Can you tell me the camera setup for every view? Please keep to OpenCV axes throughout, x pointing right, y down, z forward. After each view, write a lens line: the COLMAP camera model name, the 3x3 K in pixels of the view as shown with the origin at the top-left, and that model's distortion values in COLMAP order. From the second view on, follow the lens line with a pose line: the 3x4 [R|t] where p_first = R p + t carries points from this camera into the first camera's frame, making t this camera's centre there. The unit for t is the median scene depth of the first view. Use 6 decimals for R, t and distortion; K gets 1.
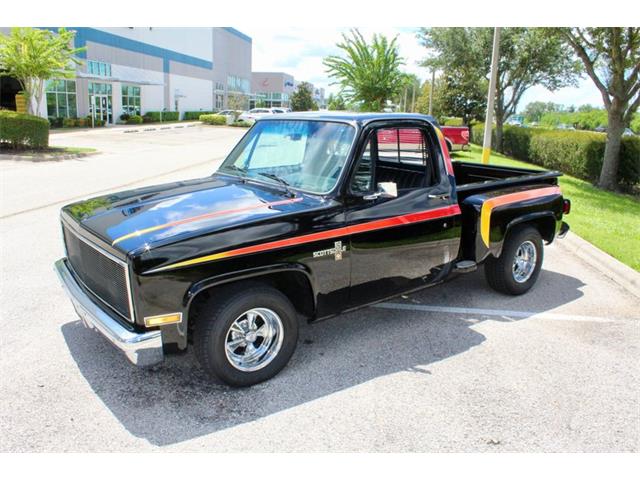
lens RADIAL K [[535.9, 0, 319.4], [0, 535.9, 241.7], [0, 0, 1]] dist [-0.165194, 0.149483]
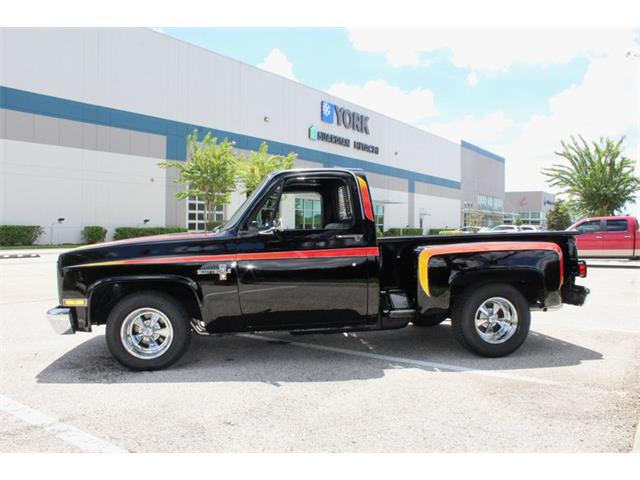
lens RADIAL K [[535.9, 0, 319.4], [0, 535.9, 241.7], [0, 0, 1]] dist [-0.165194, 0.149483]
pose [[0.878409, -0.012100, -0.477757, 0.176762], [-0.096998, 0.974359, -0.203018, 0.038152], [0.467963, 0.224675, 0.854711, 0.011242]]
